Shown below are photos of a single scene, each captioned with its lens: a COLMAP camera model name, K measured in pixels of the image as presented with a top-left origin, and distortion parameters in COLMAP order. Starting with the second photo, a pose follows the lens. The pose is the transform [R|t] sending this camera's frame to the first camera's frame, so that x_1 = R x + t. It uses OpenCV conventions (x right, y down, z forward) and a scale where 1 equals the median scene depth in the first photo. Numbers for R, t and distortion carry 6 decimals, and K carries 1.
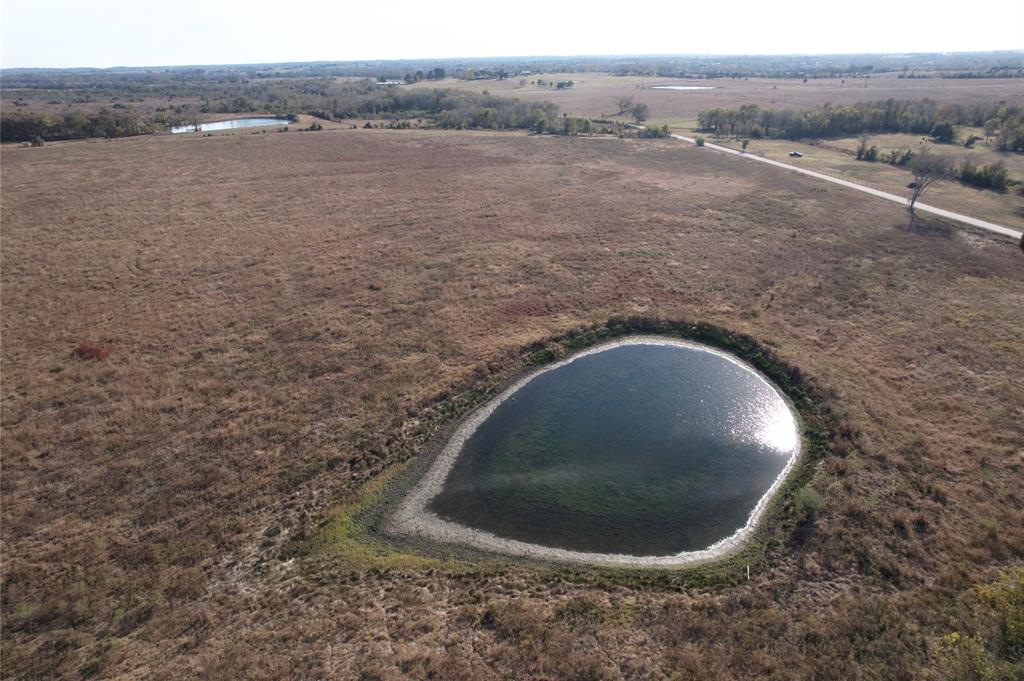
lens RADIAL K [[661.6, 0, 519.3], [0, 661.6, 329.3], [0, 0, 1]] dist [-0.073152, 0.063623]
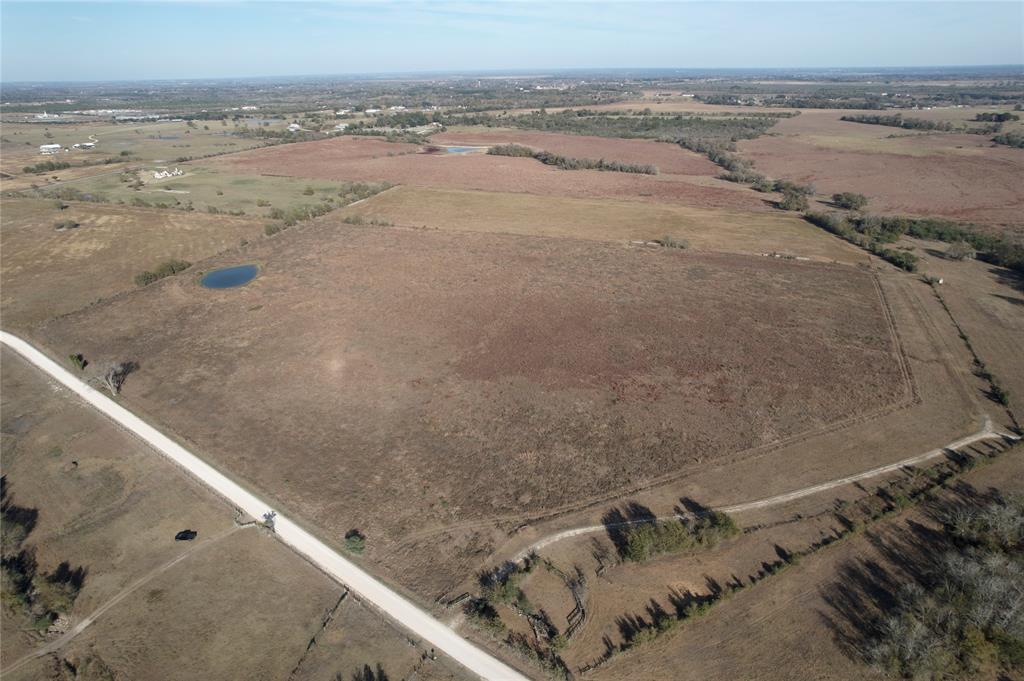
lens RADIAL K [[661.6, 0, 511.0], [0, 661.6, 331.9], [0, 0, 1]] dist [-0.073152, 0.063623]
pose [[-0.716274, 0.290747, -0.634364, 1.307879], [-0.239554, 0.751373, 0.614860, -2.165343], [0.655412, 0.592373, -0.468540, 3.368081]]
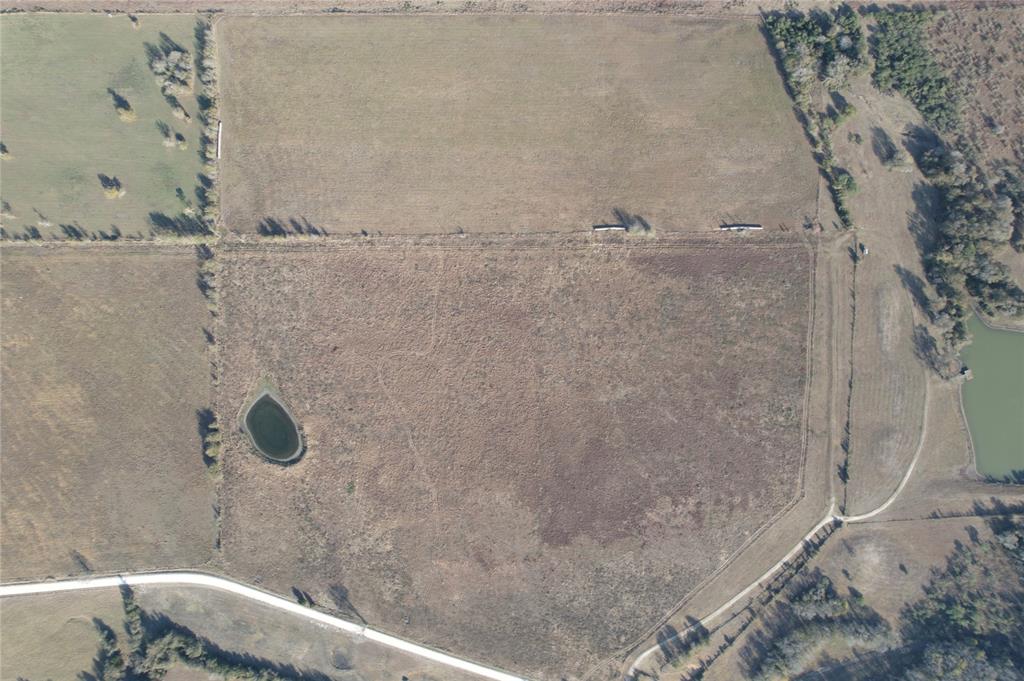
lens RADIAL K [[661.6, 0, 508.0], [0, 661.6, 339.5], [0, 0, 1]] dist [-0.073152, 0.063623]
pose [[-0.434433, 0.899734, 0.041799, -1.142535], [-0.315155, -0.195317, 0.928724, -3.851616], [0.843768, 0.390296, 0.368407, 0.151957]]
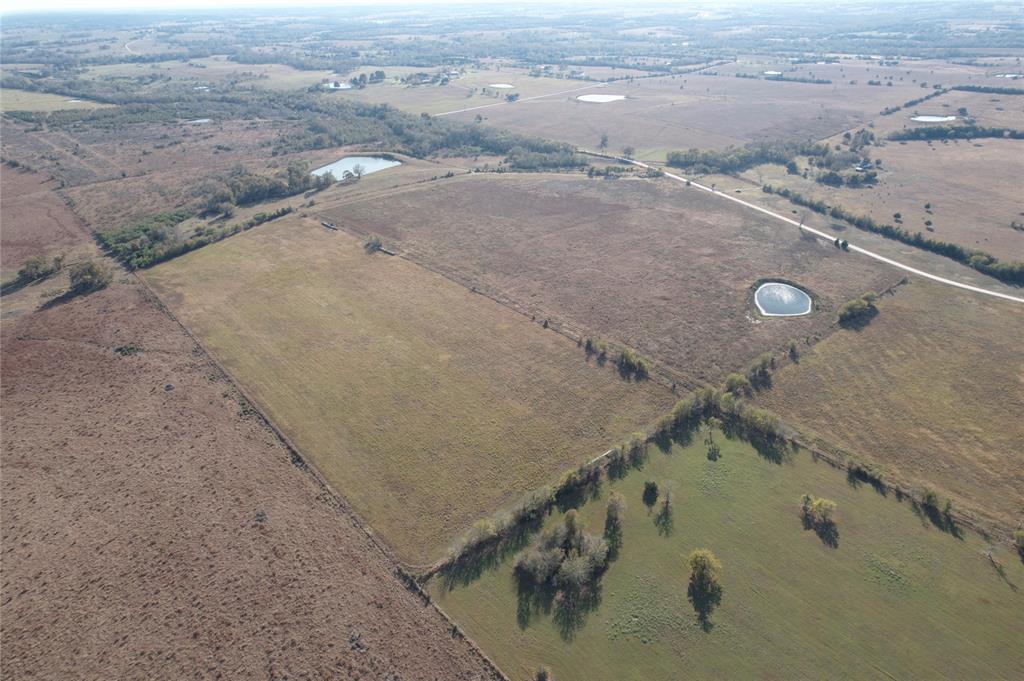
lens RADIAL K [[661.6, 0, 521.0], [0, 661.6, 342.4], [0, 0, 1]] dist [-0.073152, 0.063623]
pose [[0.966429, -0.125217, 0.224356, -1.995473], [0.102174, 0.988490, 0.111573, -0.206138], [-0.235744, -0.084904, 0.968099, -2.376053]]
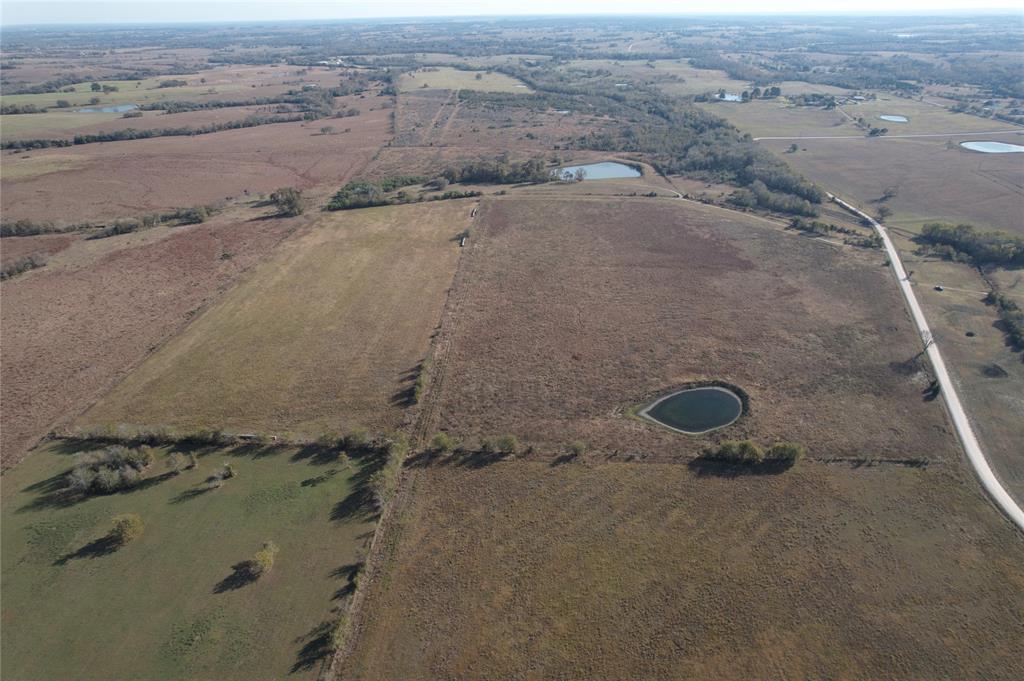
lens RADIAL K [[661.6, 0, 516.8], [0, 661.6, 342.2], [0, 0, 1]] dist [-0.073152, 0.063623]
pose [[0.879676, 0.221614, -0.420782, 0.516174], [-0.182666, 0.974369, 0.131296, -0.384985], [0.439094, -0.038636, 0.897610, -2.058848]]
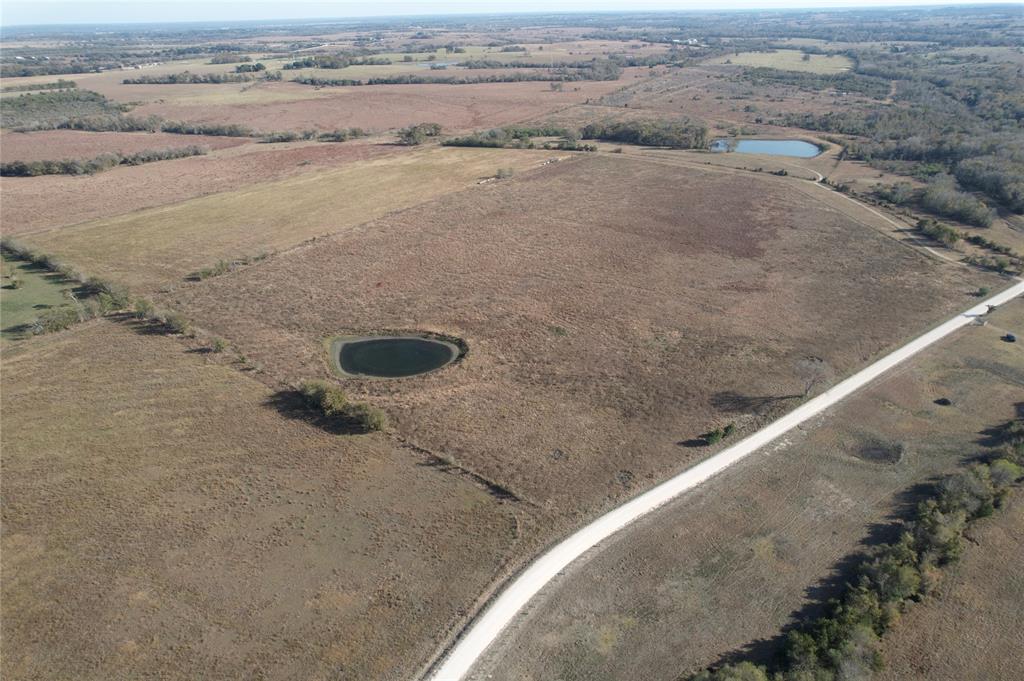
lens RADIAL K [[661.6, 0, 517.8], [0, 661.6, 340.1], [0, 0, 1]] dist [-0.073152, 0.063623]
pose [[0.471556, 0.409034, -0.781234, 1.984247], [-0.327317, 0.903816, 0.275645, -0.696406], [0.818840, 0.125729, 0.560084, -0.282958]]
